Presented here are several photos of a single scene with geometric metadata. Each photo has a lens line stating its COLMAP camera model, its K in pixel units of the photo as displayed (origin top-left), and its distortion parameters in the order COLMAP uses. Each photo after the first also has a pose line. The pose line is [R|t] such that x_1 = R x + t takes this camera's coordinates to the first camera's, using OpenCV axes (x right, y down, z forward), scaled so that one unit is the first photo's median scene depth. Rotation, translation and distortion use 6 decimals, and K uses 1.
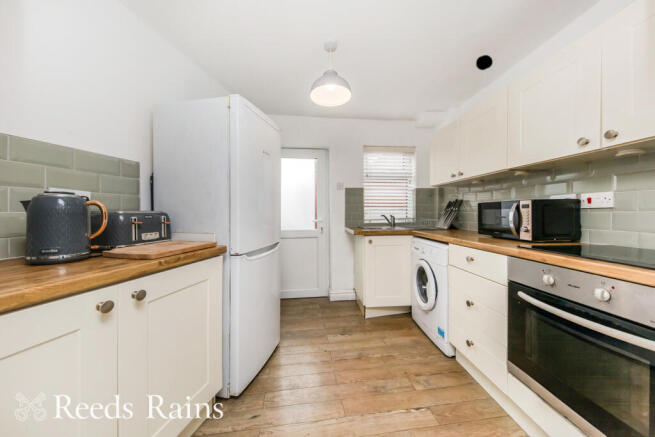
lens RADIAL K [[252.6, 0, 327.5], [0, 252.6, 218.5], [0, 0, 1]] dist [-0.000086, 0.000022]
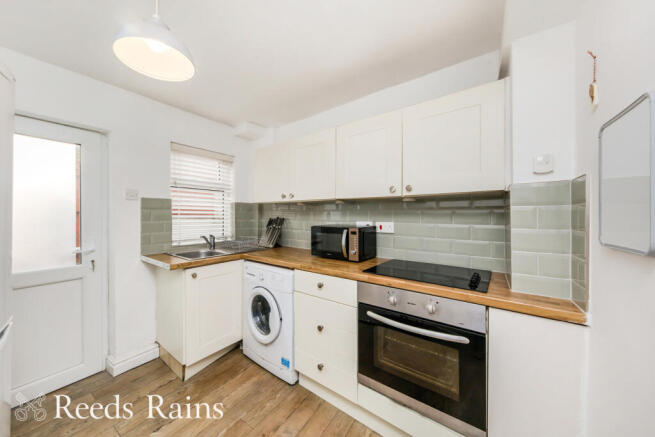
lens RADIAL K [[238.0, 0, 327.5], [0, 238.0, 218.5], [0, 0, 1]] dist [0.001123, 0.000024]
pose [[0.643023, 0.003465, 0.765839, -0.127124], [-0.002971, 0.999994, -0.002030, -0.084379], [-0.765841, -0.000970, 0.643029, 0.267383]]
